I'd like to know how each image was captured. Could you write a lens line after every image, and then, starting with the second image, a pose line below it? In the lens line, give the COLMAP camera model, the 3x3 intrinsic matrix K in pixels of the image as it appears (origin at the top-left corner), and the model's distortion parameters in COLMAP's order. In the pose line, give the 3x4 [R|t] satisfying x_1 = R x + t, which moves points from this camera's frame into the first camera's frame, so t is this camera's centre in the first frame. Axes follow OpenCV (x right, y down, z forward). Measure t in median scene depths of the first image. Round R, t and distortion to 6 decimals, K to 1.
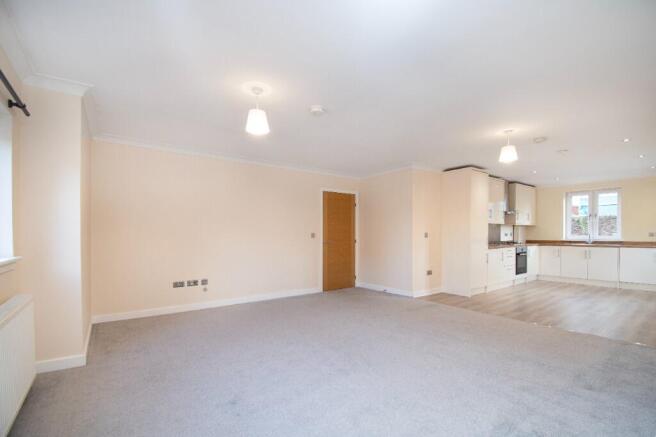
lens RADIAL K [[306.2, 0, 330.1], [0, 306.2, 232.2], [0, 0, 1]] dist [-0.002170, -0.000586]
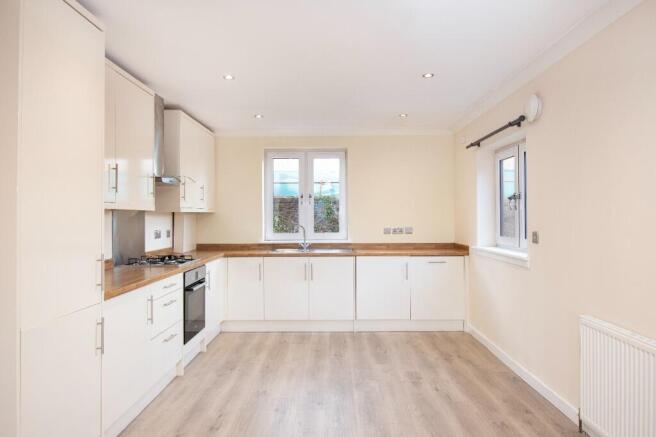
lens RADIAL K [[411.4, 0, 328.0], [0, 411.4, 218.5], [0, 0, 1]] dist [0.001568, 0.000241]
pose [[0.595233, -0.004305, 0.803542, 0.293670], [0.000058, 0.999986, 0.005315, -0.019212], [-0.803553, -0.003117, 0.595225, 0.533771]]
